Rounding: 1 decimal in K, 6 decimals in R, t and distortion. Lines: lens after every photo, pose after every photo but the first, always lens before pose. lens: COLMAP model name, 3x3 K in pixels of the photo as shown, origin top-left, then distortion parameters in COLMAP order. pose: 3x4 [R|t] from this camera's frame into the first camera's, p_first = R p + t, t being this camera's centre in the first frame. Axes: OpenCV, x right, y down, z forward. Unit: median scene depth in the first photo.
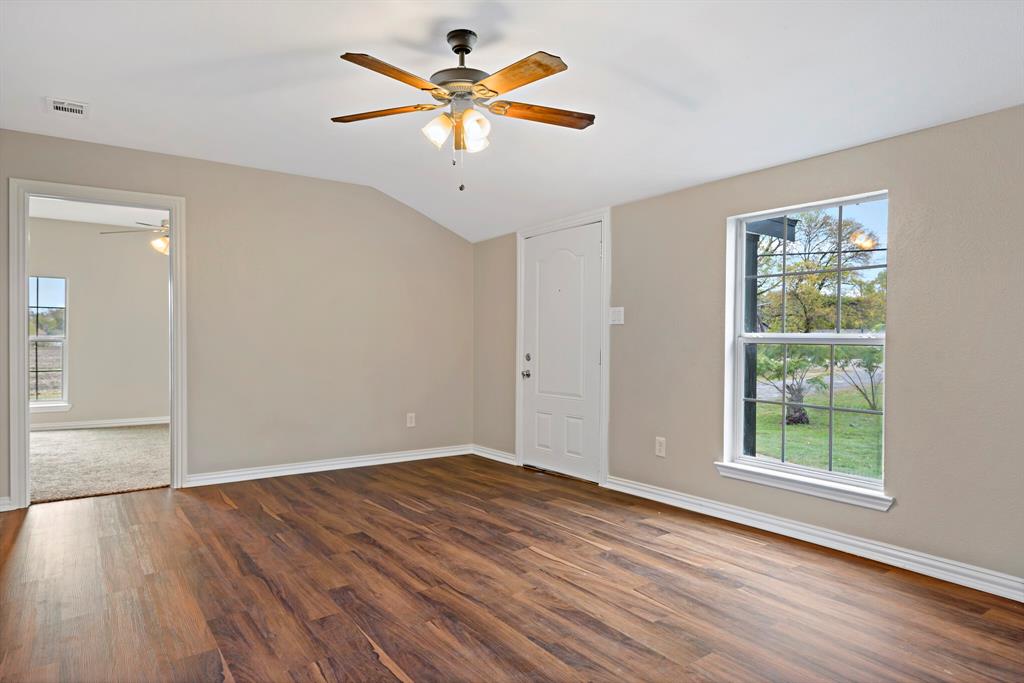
lens RADIAL K [[629.3, 0, 512.0], [0, 629.3, 344.5], [0, 0, 1]] dist [0.002247, -0.001233]
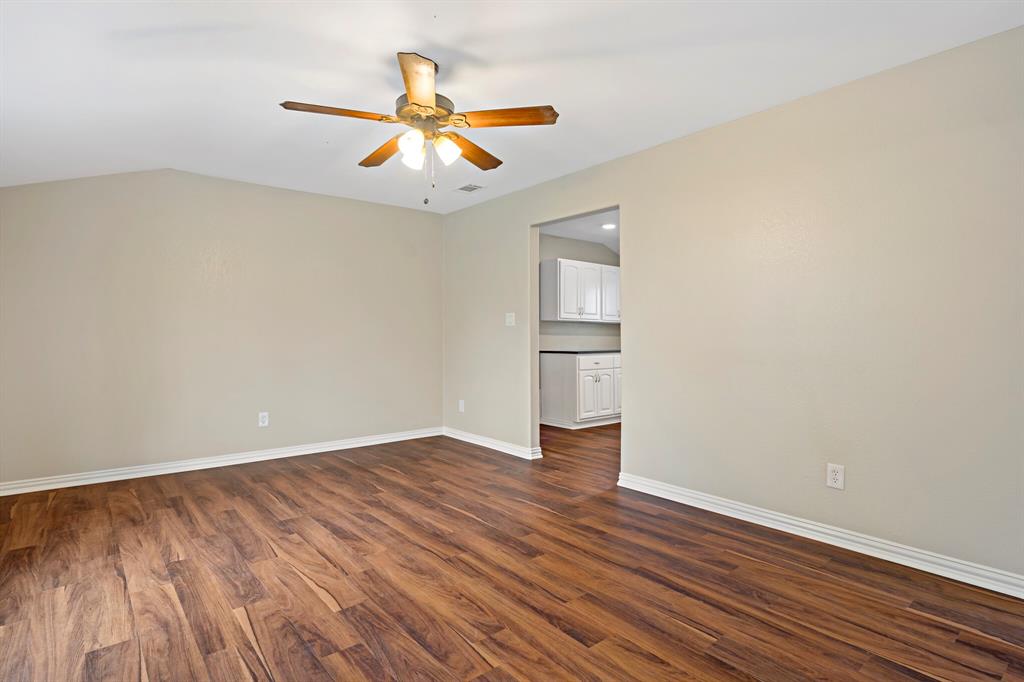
lens RADIAL K [[539.3, 0, 514.2], [0, 539.3, 339.6], [0, 0, 1]] dist [-0.003251, -0.000234]
pose [[-0.997387, 0.000399, -0.072240, -0.152711], [-0.001127, 0.999777, 0.021084, -0.024510], [0.072232, 0.021111, -0.997164, 1.846628]]
